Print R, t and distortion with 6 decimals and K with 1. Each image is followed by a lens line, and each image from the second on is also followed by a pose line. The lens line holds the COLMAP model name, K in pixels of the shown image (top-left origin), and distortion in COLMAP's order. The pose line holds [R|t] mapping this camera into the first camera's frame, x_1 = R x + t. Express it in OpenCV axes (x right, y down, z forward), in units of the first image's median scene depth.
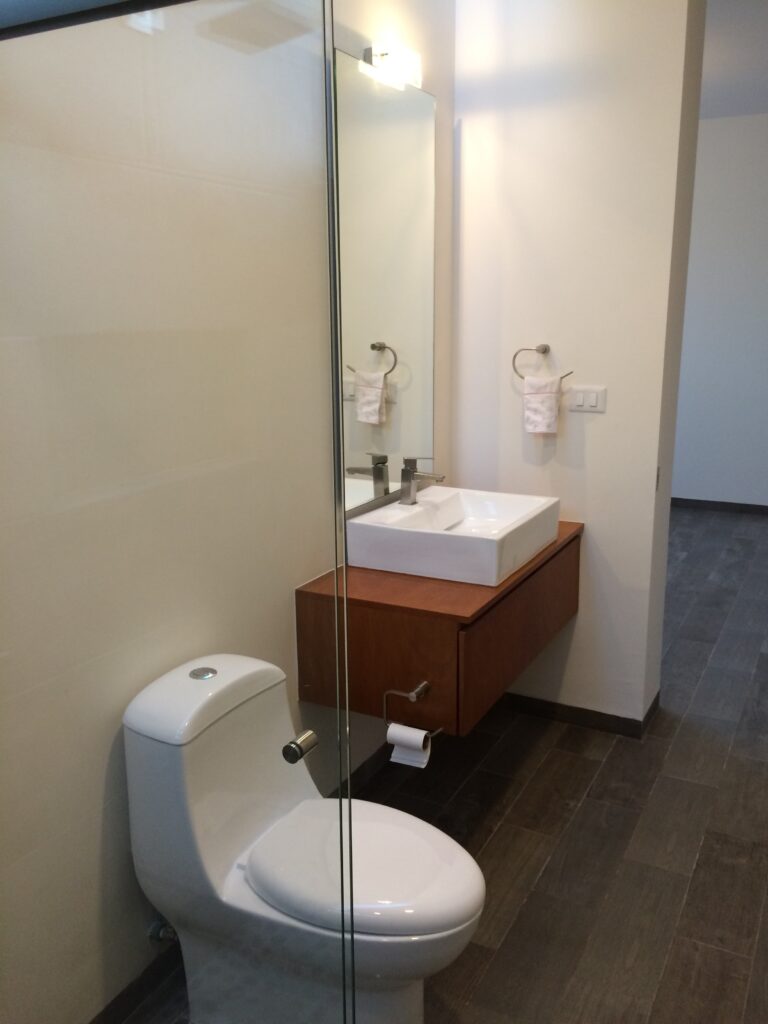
lens RADIAL K [[880.2, 0, 383.1], [0, 880.2, 503.7], [0, 0, 1]] dist [0.053565, -0.071487]
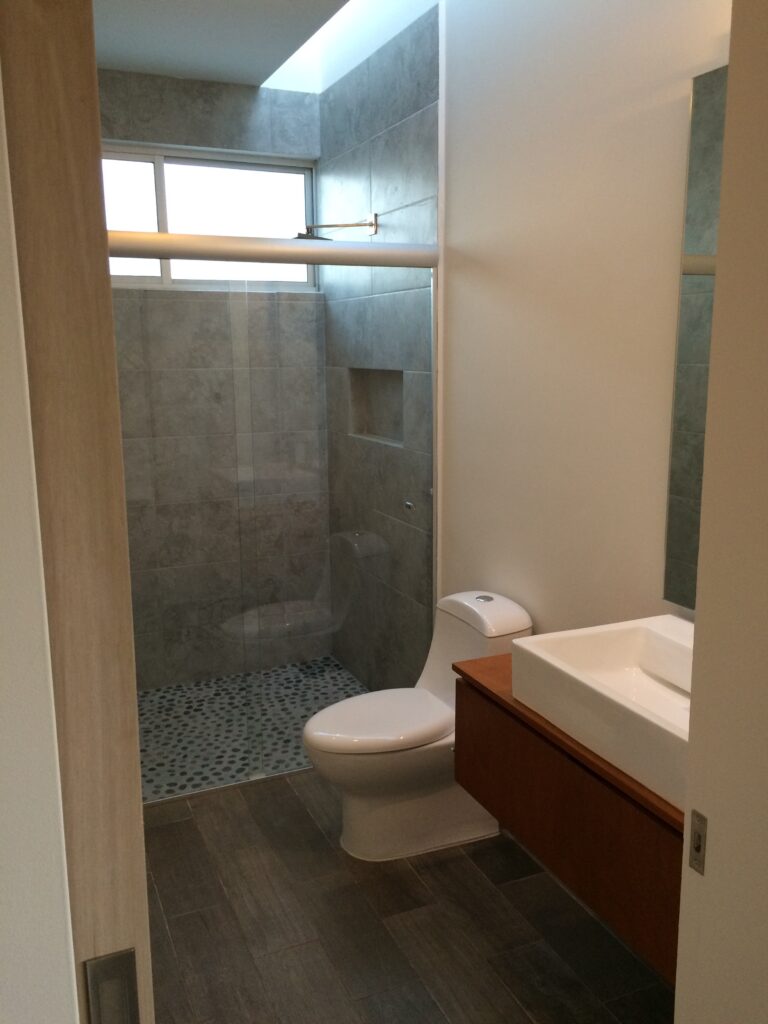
lens RADIAL K [[880.2, 0, 386.9], [0, 880.2, 509.5], [0, 0, 1]] dist [0.053565, -0.071487]
pose [[-0.621414, 0.162799, -0.766382, 0.901074], [-0.158225, 0.931942, 0.326264, -0.364713], [0.767339, 0.324006, -0.553363, 1.438791]]
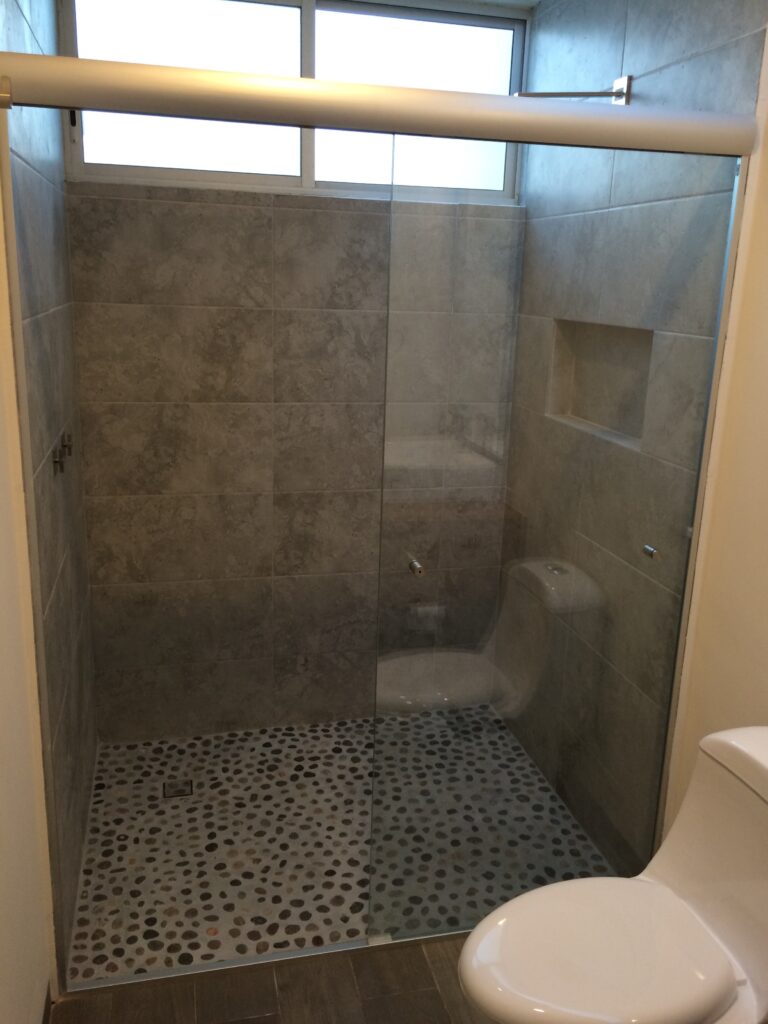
lens RADIAL K [[880.2, 0, 381.0], [0, 880.2, 511.5], [0, 0, 1]] dist [0.053565, -0.071487]
pose [[-0.753779, 0.159849, -0.637389, 0.535172], [-0.167482, 0.891197, 0.421566, -0.273728], [0.635427, 0.424519, -0.644994, 1.043016]]
